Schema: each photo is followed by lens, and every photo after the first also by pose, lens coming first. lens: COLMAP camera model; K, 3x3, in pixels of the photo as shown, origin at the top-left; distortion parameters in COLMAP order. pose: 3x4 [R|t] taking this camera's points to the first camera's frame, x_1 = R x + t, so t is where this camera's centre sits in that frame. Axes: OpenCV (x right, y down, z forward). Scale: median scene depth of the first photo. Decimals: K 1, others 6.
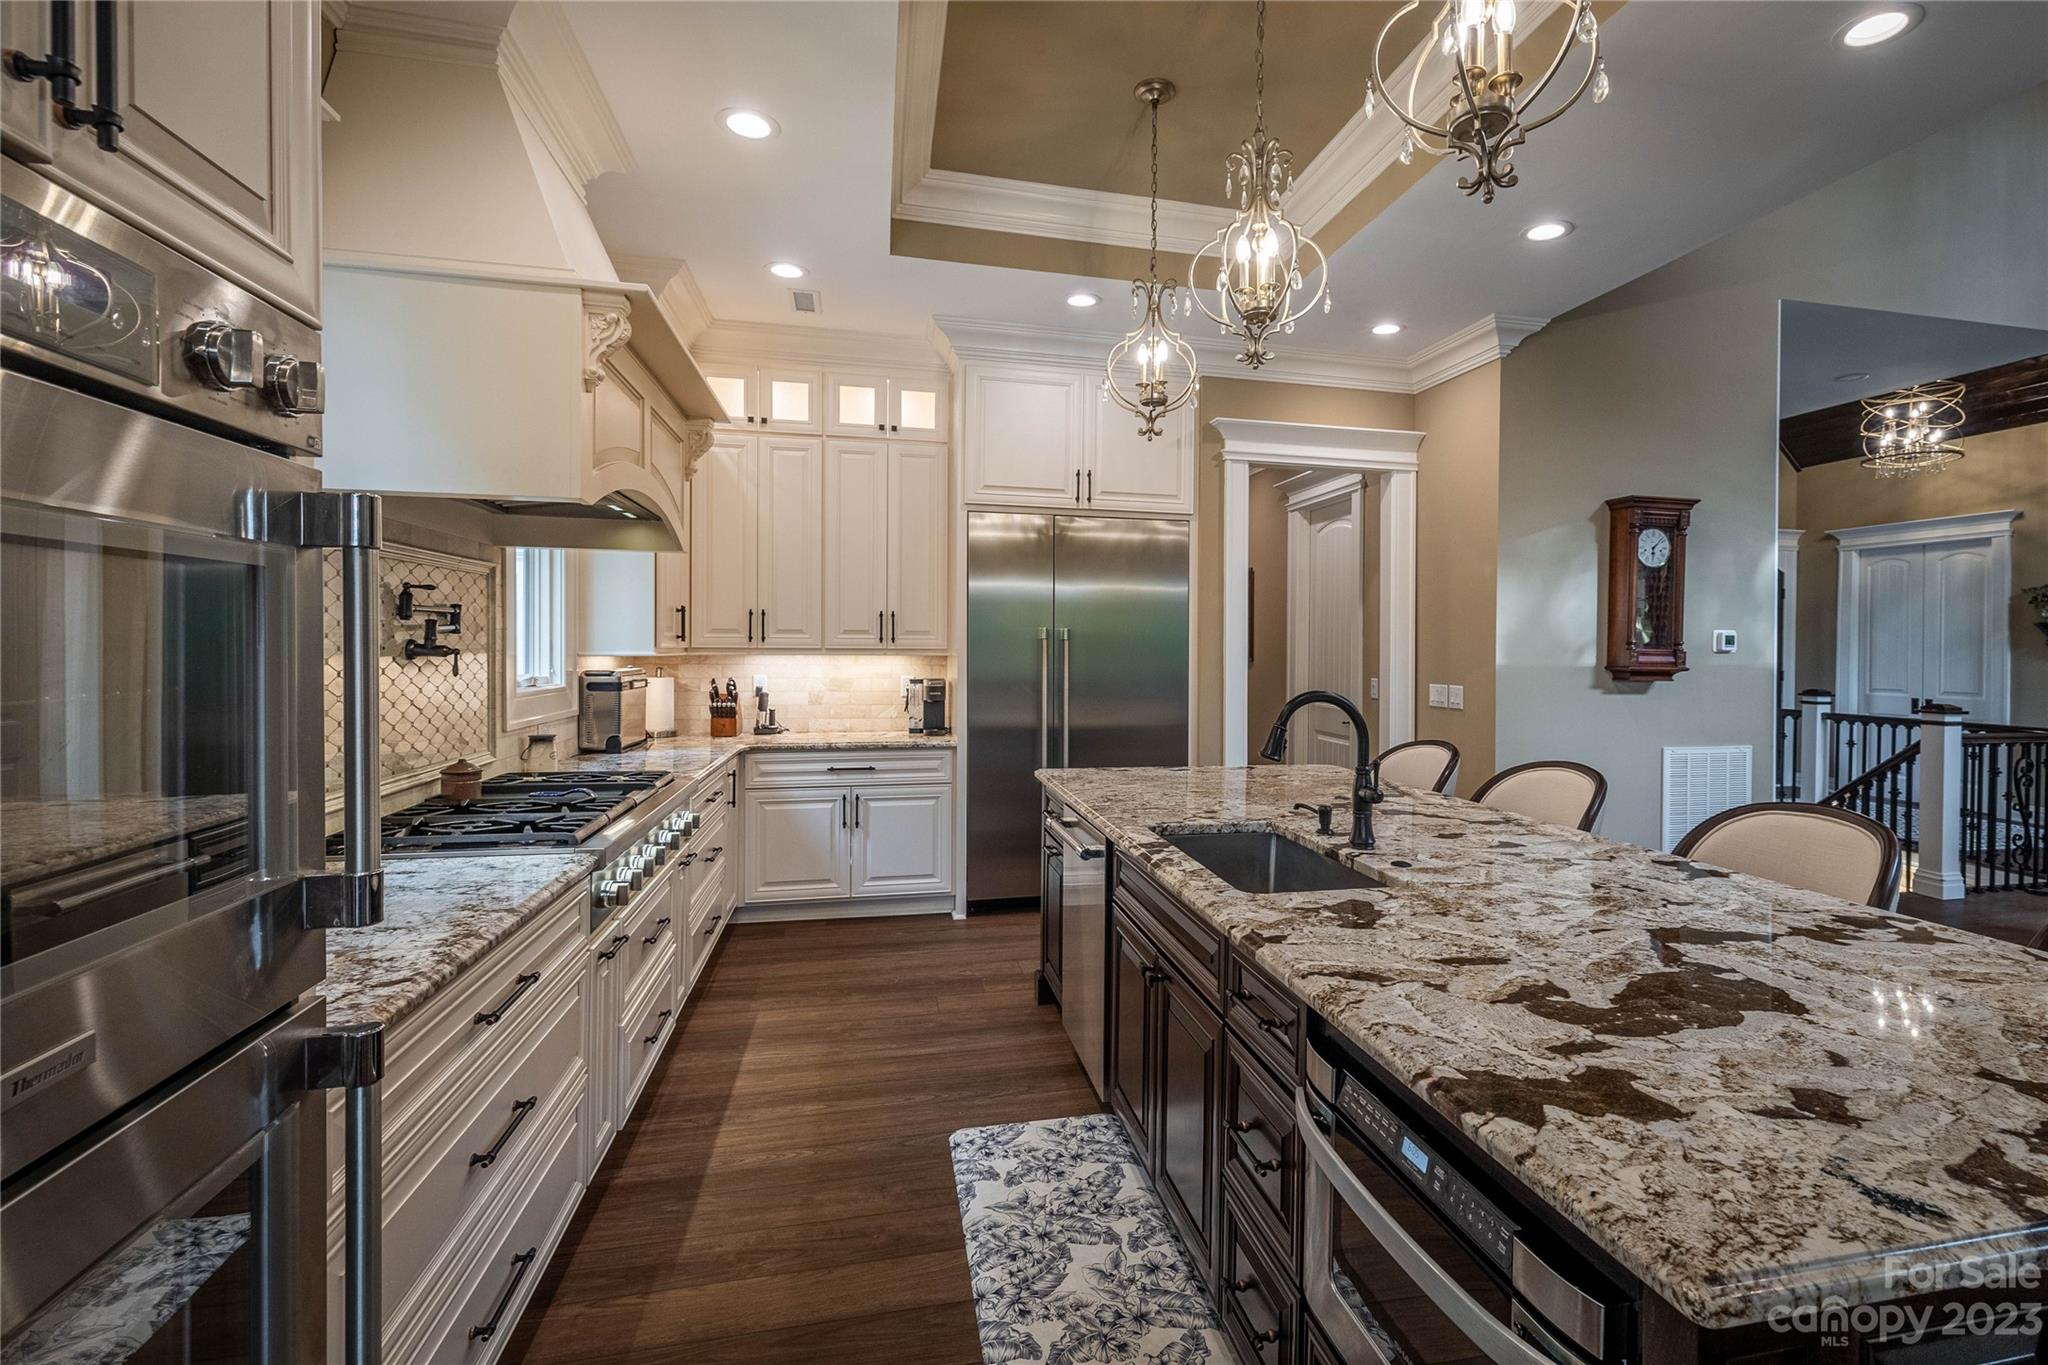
lens RADIAL K [[949.7, 0, 1087.8], [0, 949.7, 647.6], [0, 0, 1]] dist [0.006039, -0.000328]
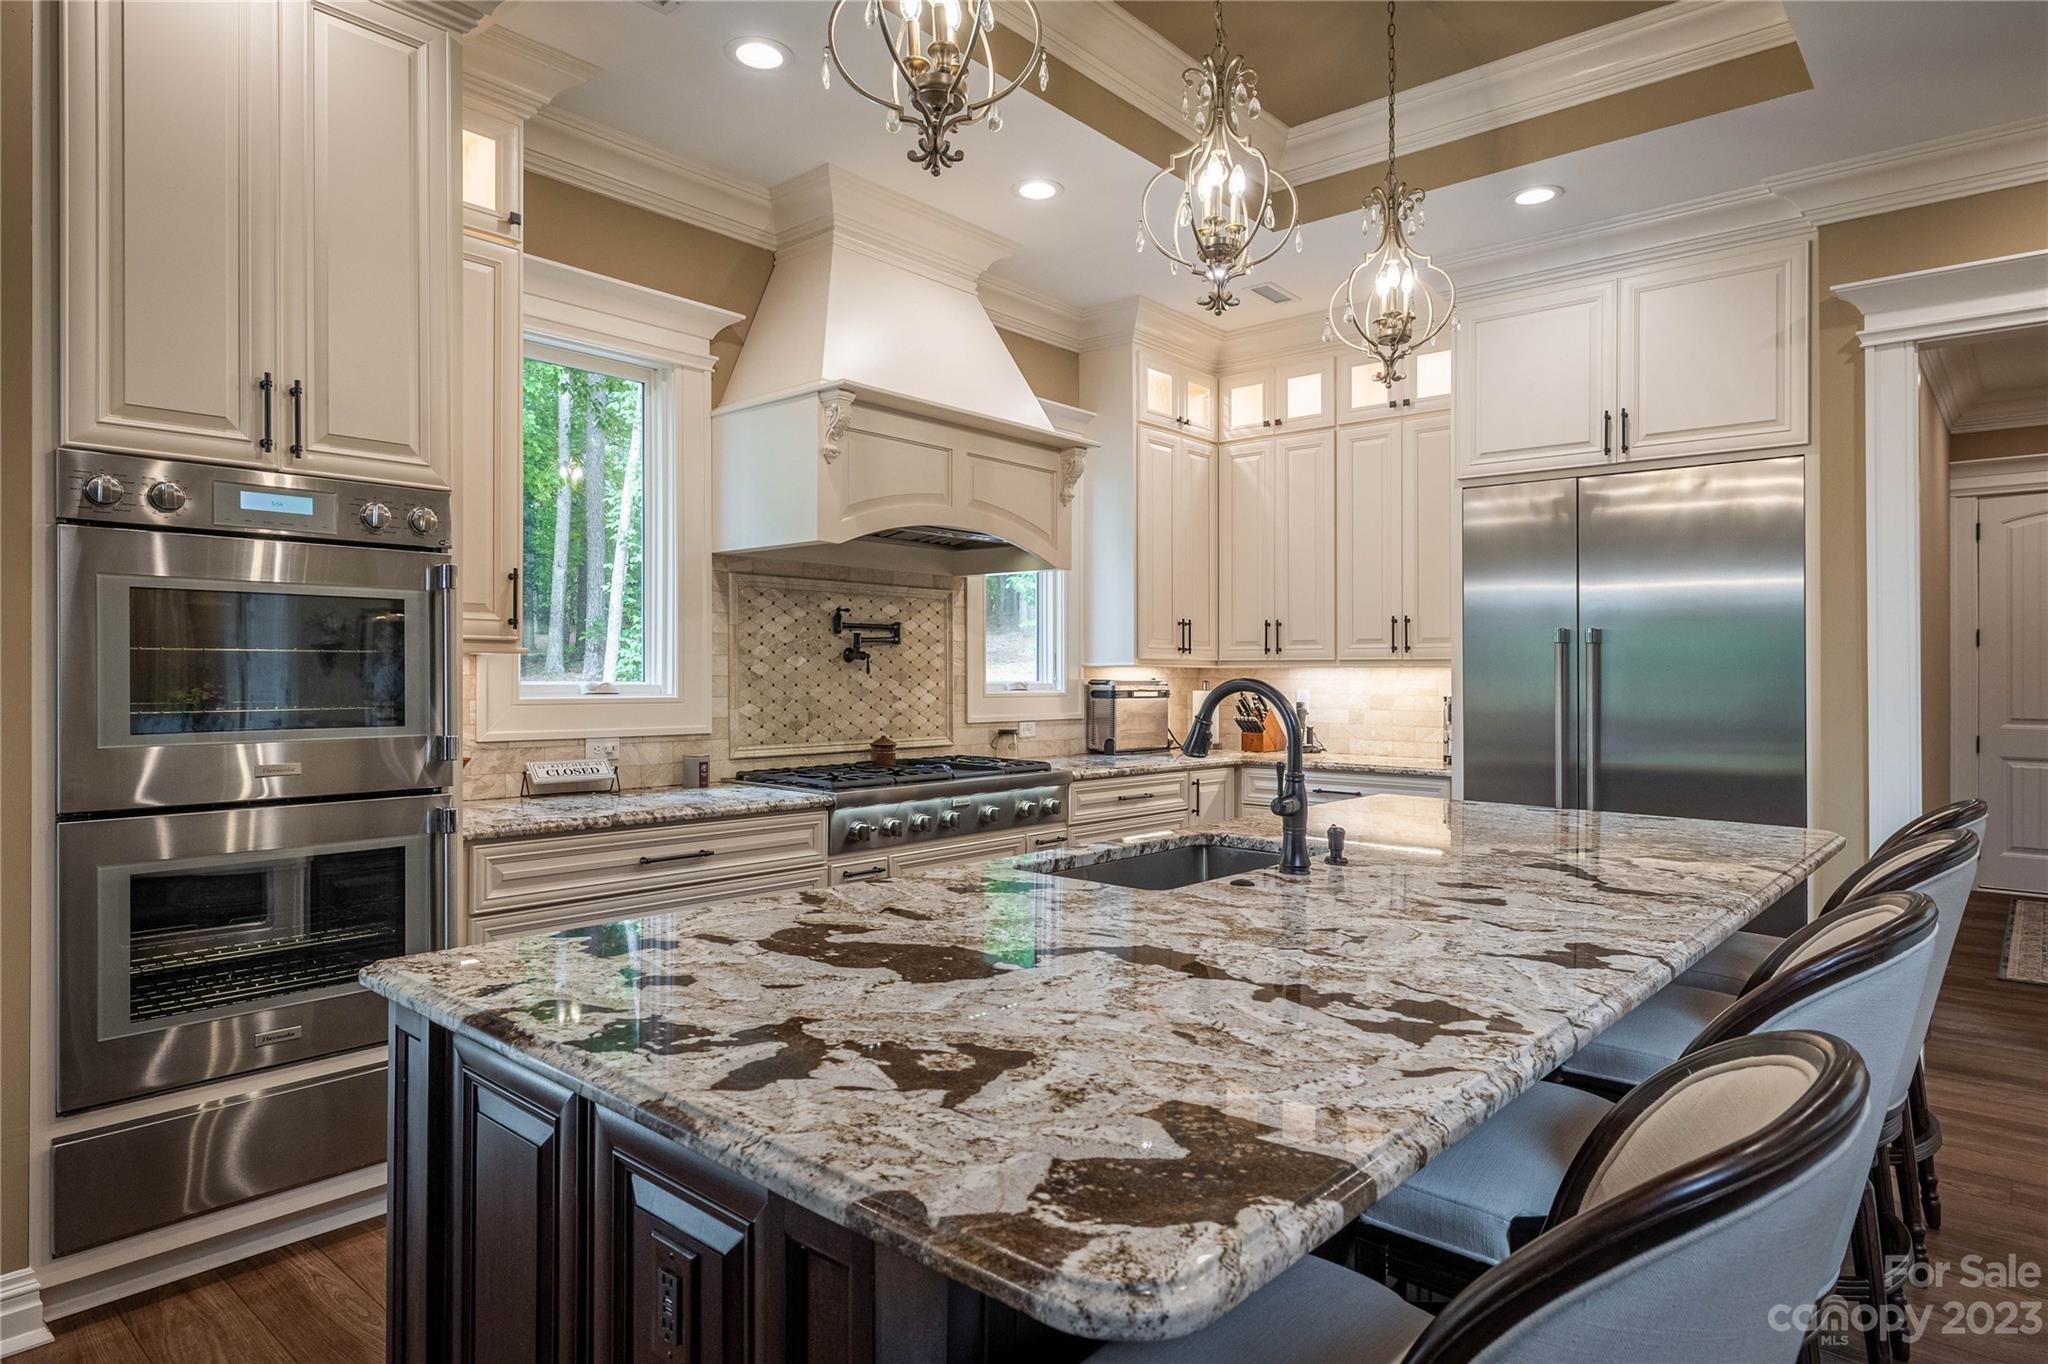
lens RADIAL K [[1173.1, 0, 1026.3], [0, 1173.1, 671.0], [0, 0, 1]] dist [0.004339, -0.000539]
pose [[0.578654, -0.007408, -0.815540, 0.471321], [-0.001351, 0.999949, -0.010042, 0.023275], [0.815572, 0.006912, 0.578614, 0.112077]]
